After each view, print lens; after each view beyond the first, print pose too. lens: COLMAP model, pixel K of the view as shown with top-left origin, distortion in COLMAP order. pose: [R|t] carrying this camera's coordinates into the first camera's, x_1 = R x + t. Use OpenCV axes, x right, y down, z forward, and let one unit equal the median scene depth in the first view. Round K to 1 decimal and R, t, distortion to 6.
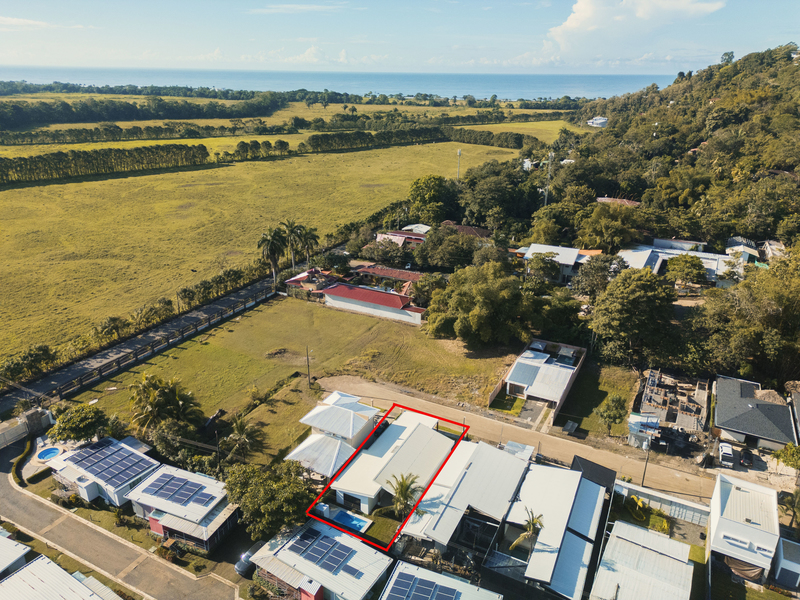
lens RADIAL K [[562.3, 0, 400.0], [0, 562.3, 300.0], [0, 0, 1]] dist [0.022484, 0.000703]
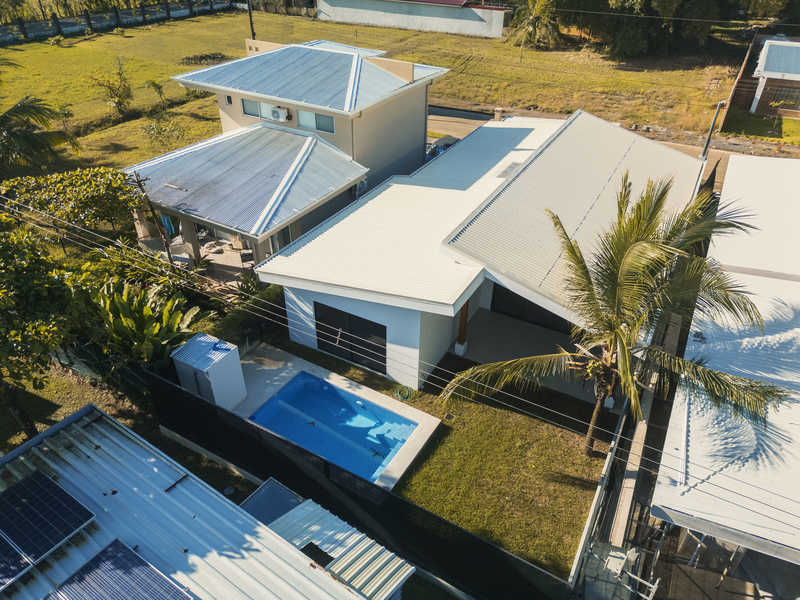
lens RADIAL K [[559.1, 0, 400.0], [0, 559.1, 300.0], [0, 0, 1]] dist [0.114609, -0.149699]
pose [[0.999201, 0.028861, -0.027646, -0.058231], [-0.022243, 0.976299, 0.215279, 0.292738], [0.033204, -0.214492, 0.976161, 0.778864]]
